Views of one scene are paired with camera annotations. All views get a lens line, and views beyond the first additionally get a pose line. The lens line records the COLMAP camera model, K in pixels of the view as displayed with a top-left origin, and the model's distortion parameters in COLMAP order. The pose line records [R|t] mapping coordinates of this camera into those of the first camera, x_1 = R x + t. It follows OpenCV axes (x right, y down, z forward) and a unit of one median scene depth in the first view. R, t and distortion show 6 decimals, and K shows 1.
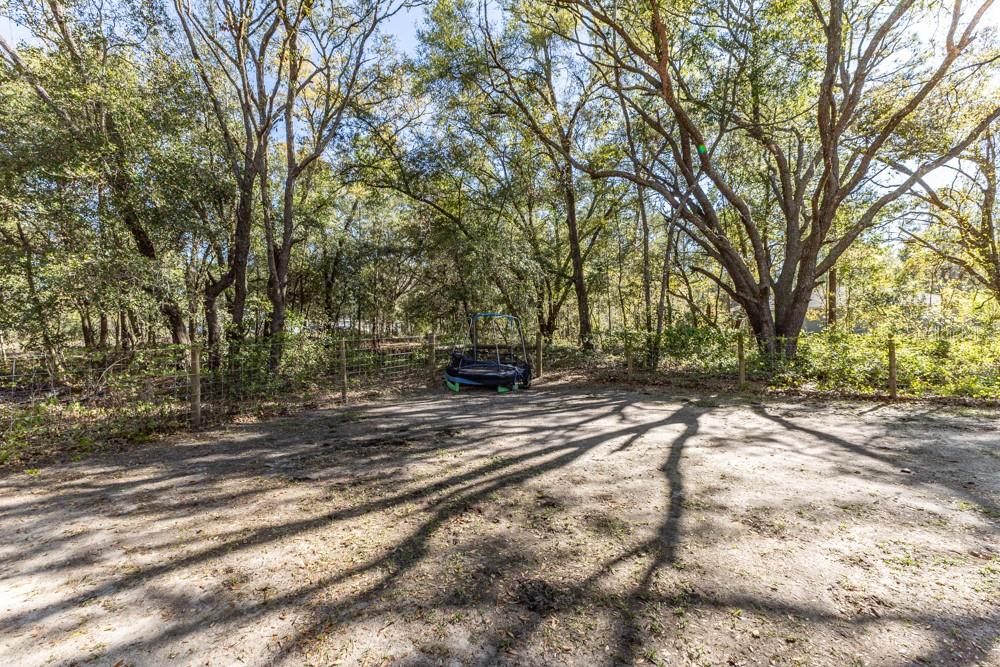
lens RADIAL K [[429.2, 0, 502.2], [0, 429.2, 331.7], [0, 0, 1]] dist [0.001678, 0.000142]
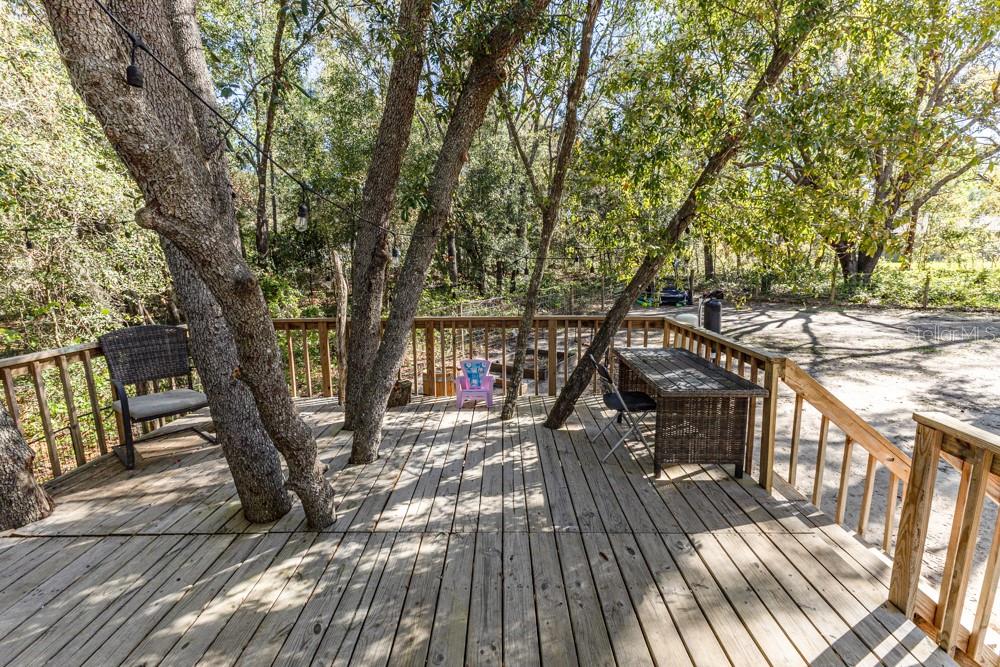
lens RADIAL K [[429.2, 0, 502.2], [0, 429.2, 331.7], [0, 0, 1]] dist [0.001678, 0.000142]
pose [[0.993405, 0.004659, -0.114565, -0.645743], [0.015444, 0.984632, 0.173960, -0.087797], [0.113614, -0.174582, 0.978066, -0.991481]]
